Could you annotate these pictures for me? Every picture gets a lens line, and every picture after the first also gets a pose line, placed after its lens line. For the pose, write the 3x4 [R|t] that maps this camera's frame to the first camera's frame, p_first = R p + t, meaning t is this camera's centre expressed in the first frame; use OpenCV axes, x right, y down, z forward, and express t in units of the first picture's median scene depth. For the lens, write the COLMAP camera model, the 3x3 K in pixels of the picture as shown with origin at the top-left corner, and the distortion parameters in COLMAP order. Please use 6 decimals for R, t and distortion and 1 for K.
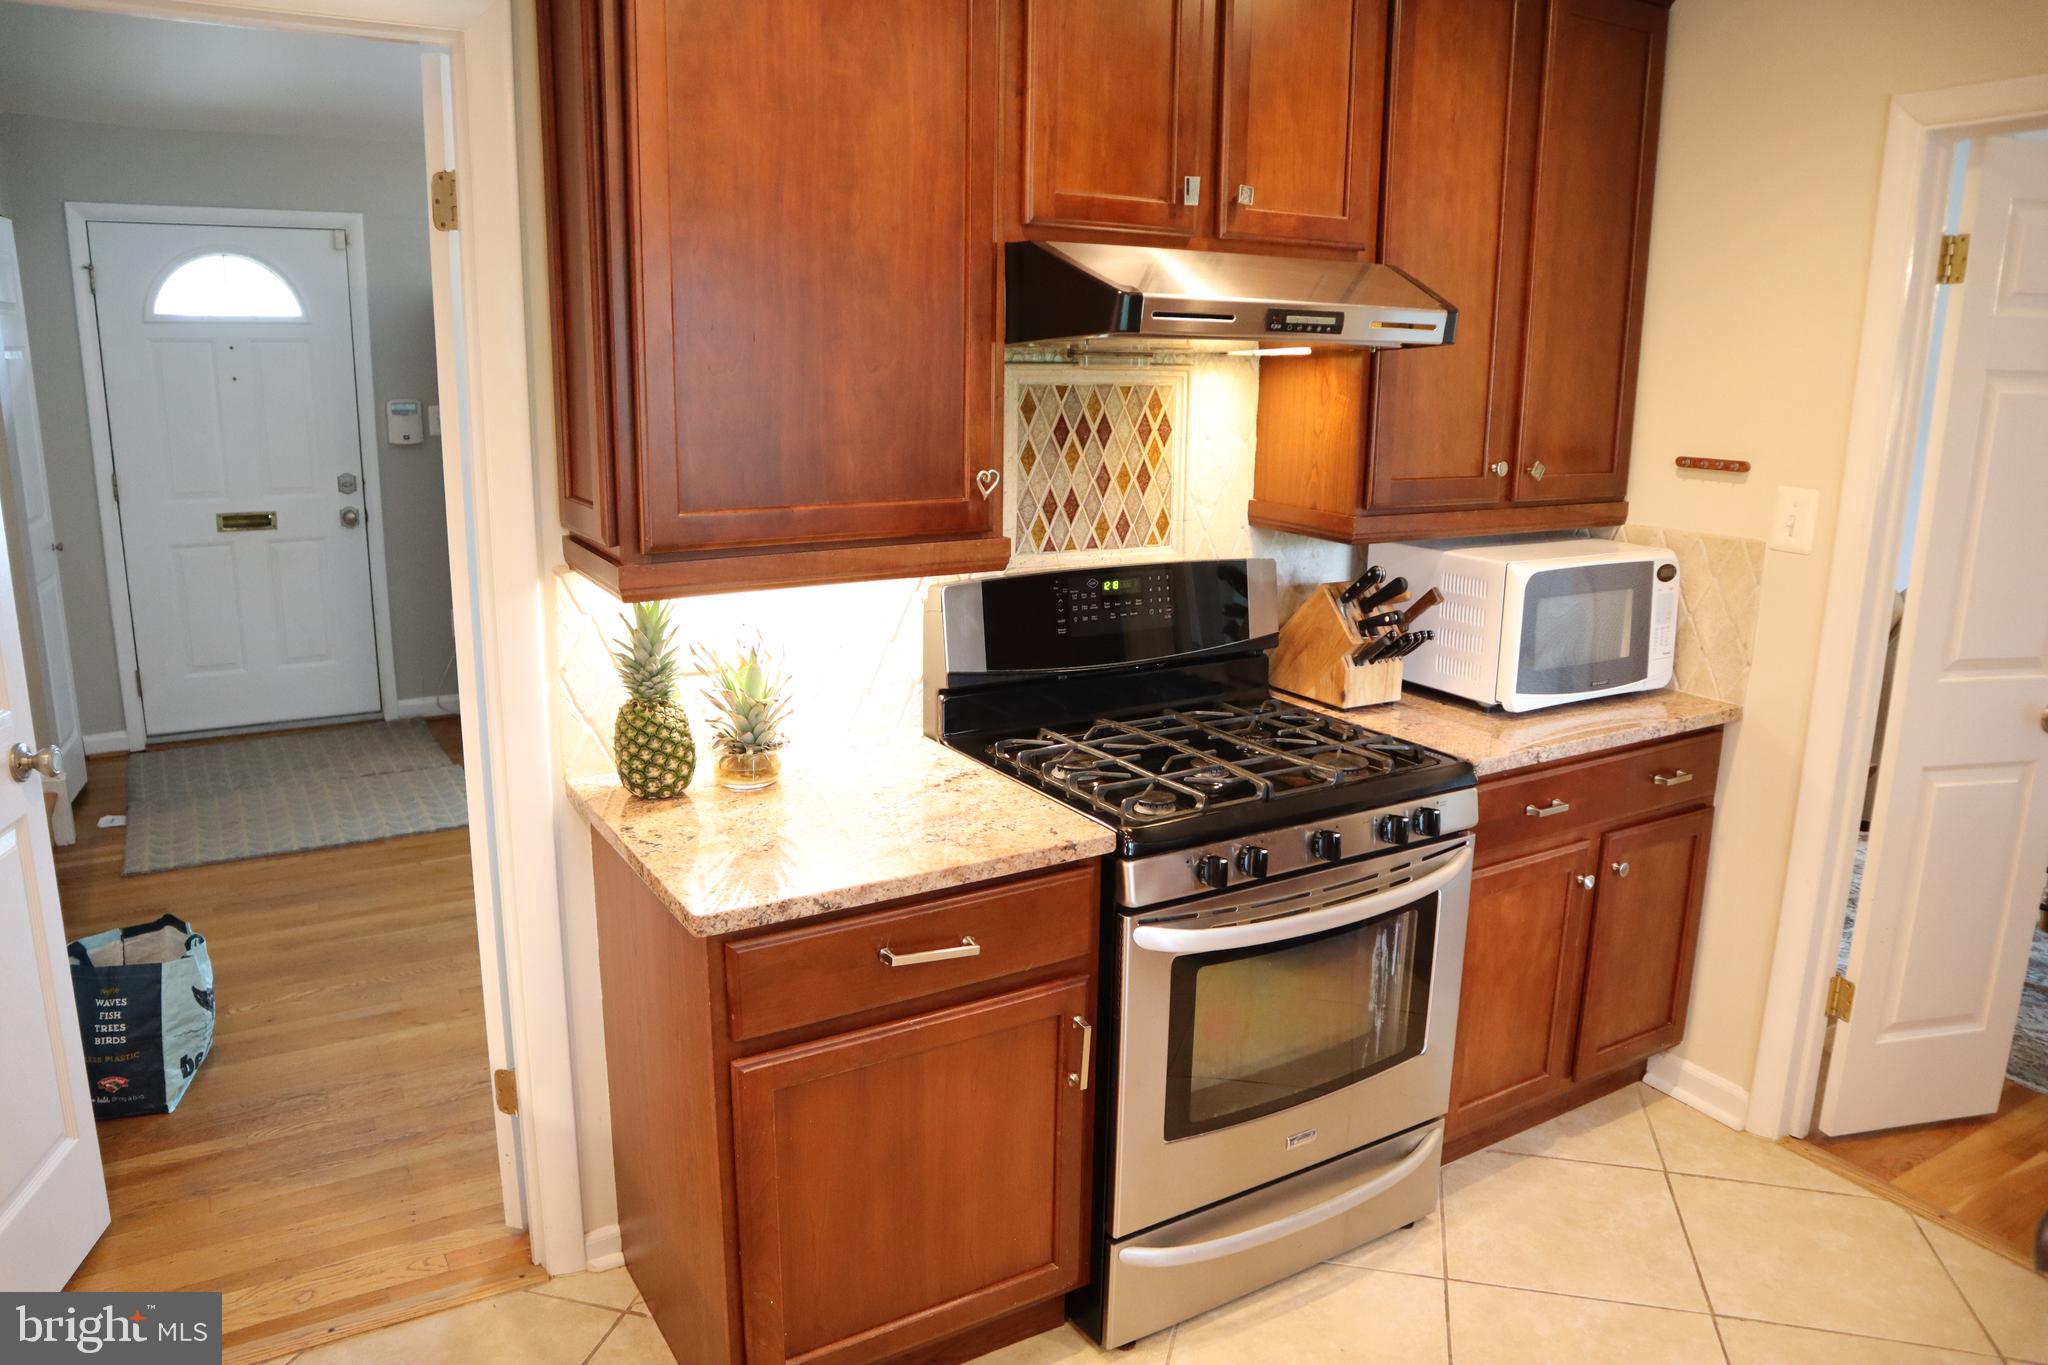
lens RADIAL K [[1411.6, 0, 1030.8], [0, 1411.6, 675.0], [0, 0, 1]] dist [-0.060223, 0.012412]
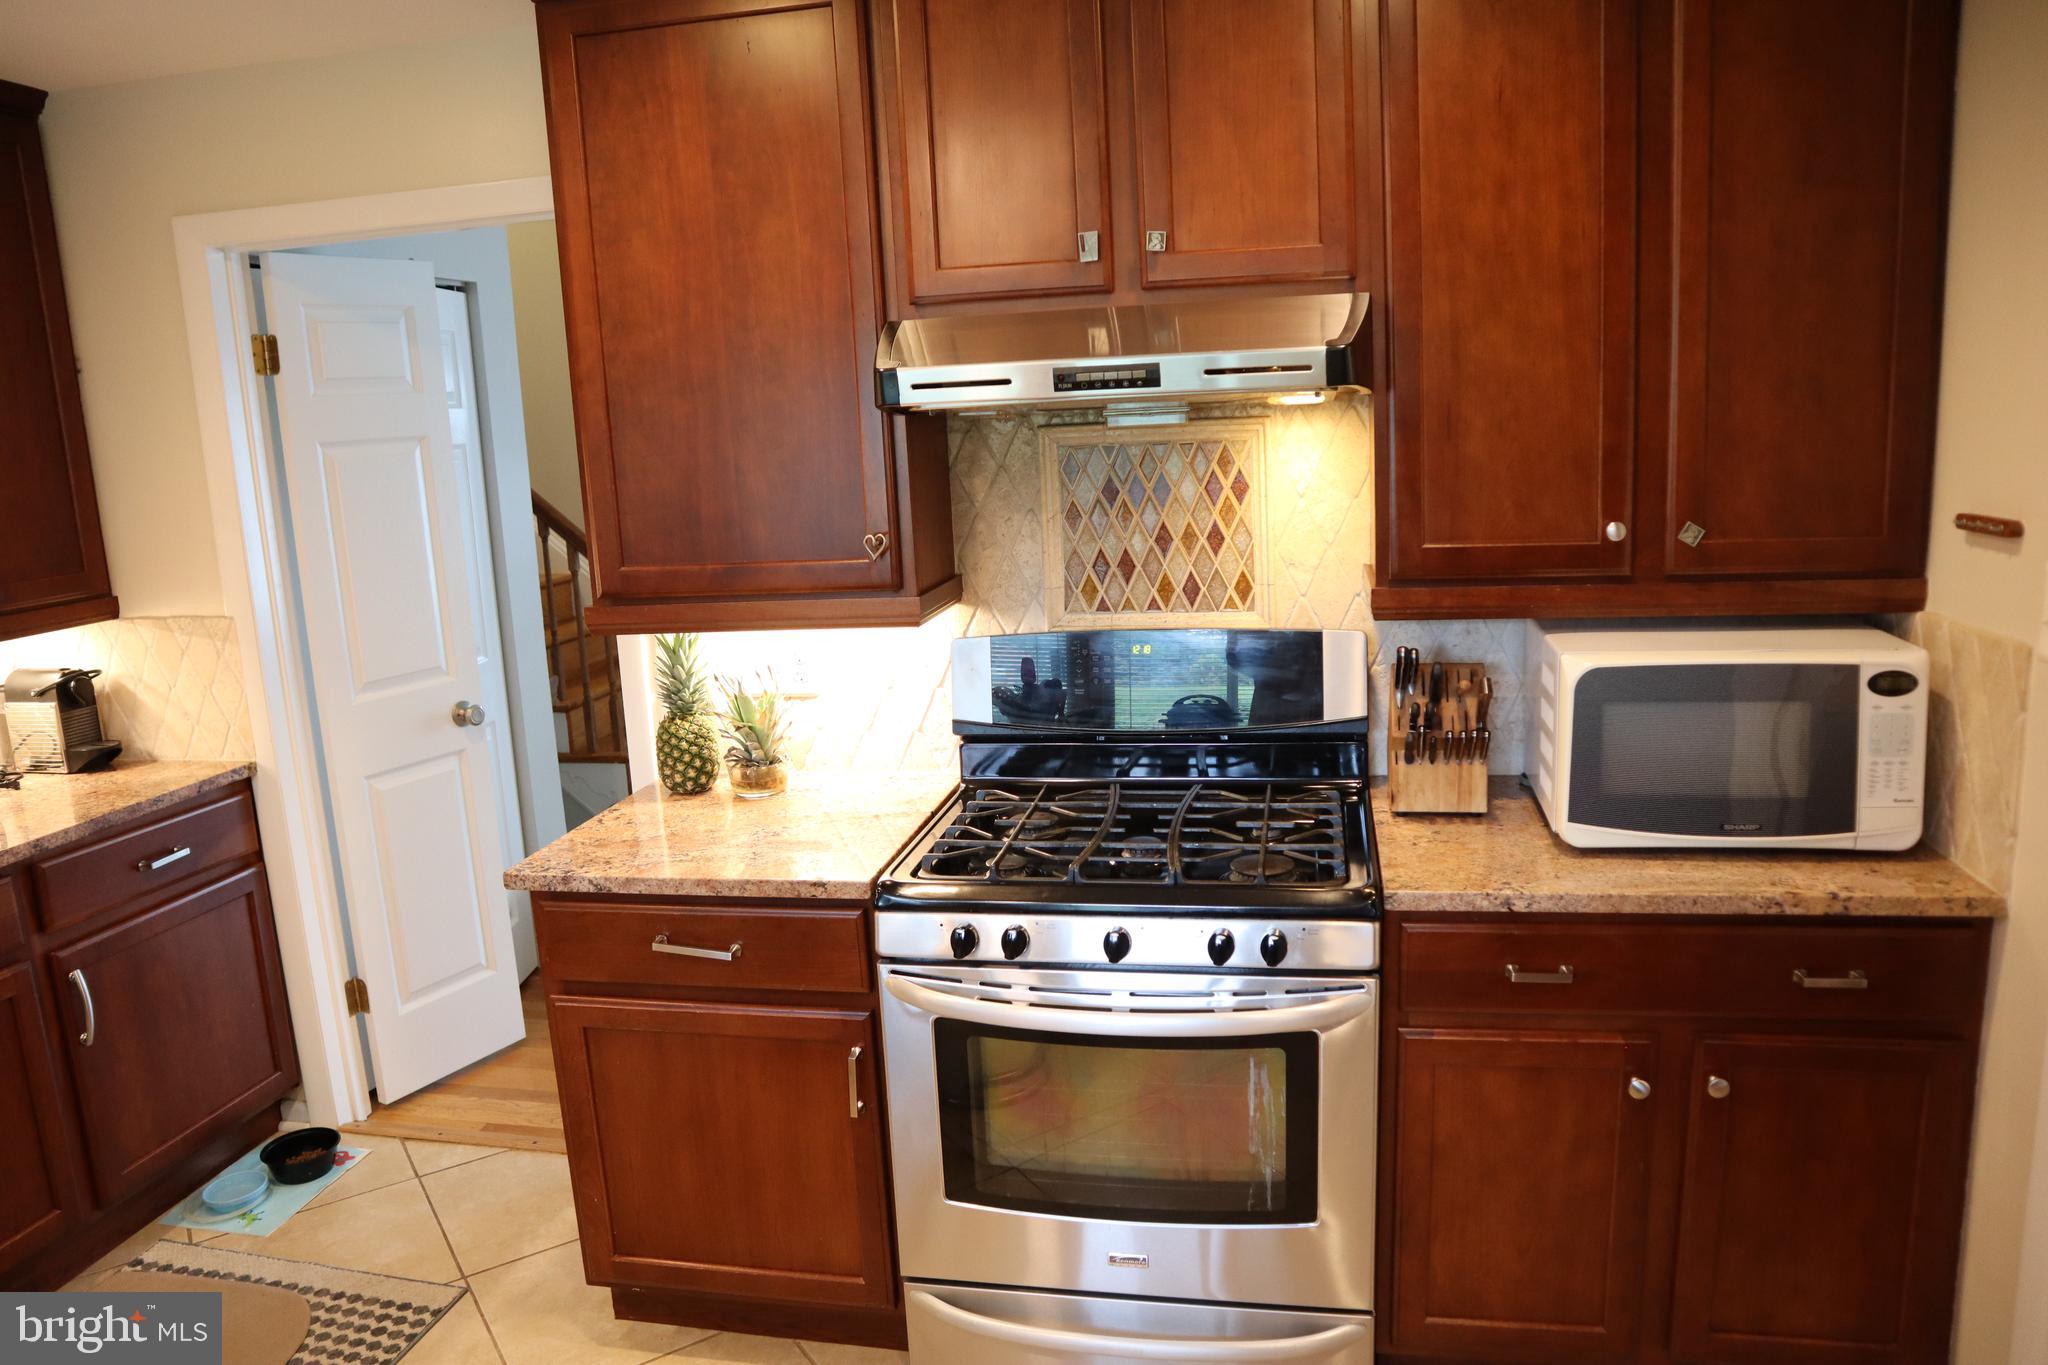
lens RADIAL K [[1411.6, 0, 1035.3], [0, 1411.6, 682.8], [0, 0, 1]] dist [-0.060223, 0.012412]
pose [[0.732566, 0.080761, -0.675888, 0.660708], [-0.093657, 0.995452, 0.017434, -0.050306], [0.674222, 0.050530, 0.736798, 0.235964]]
